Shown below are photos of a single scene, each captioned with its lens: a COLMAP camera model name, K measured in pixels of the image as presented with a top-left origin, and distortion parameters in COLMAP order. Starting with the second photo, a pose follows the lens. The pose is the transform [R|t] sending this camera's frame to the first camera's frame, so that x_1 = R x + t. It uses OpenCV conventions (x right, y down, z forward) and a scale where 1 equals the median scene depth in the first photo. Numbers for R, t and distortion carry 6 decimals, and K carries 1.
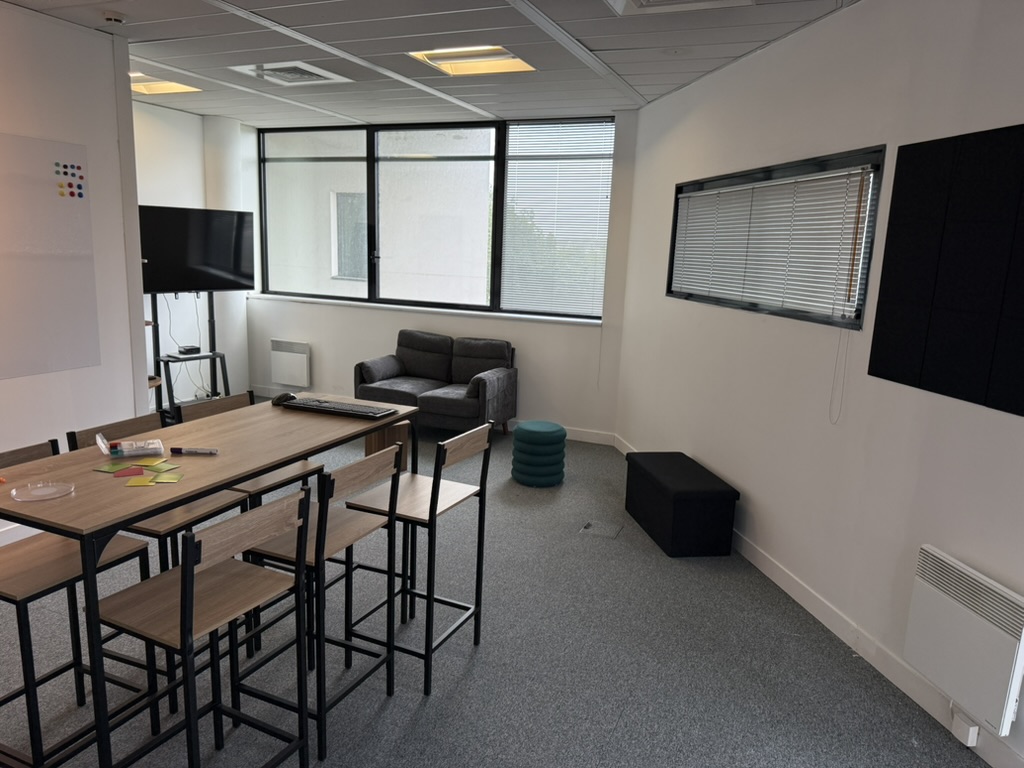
lens RADIAL K [[704.0, 0, 512.0], [0, 704.0, 384.0], [0, 0, 1]] dist [0.004515, -0.000206]
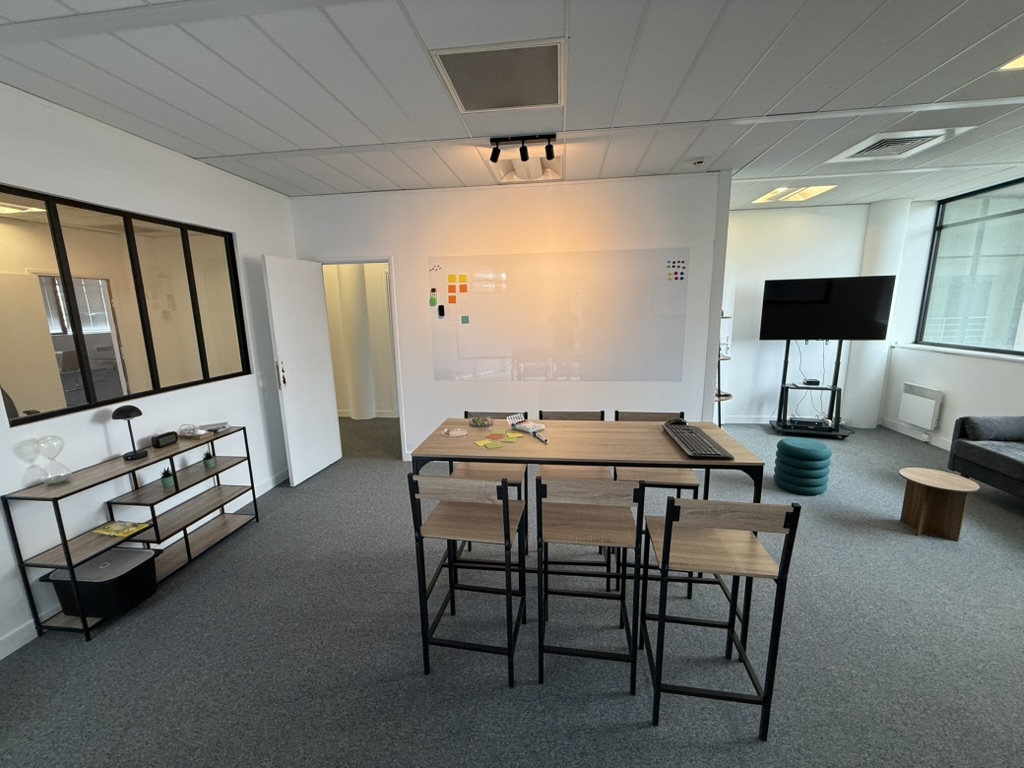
lens RADIAL K [[404.8, 0, 512.0], [0, 404.8, 384.0], [0, 0, 1]] dist [-0.010754, -0.000074]
pose [[0.279241, 0.136302, -0.950498, 0.128369], [-0.150051, 0.983907, 0.097010, -0.034069], [0.948425, 0.115534, 0.295199, 0.225027]]
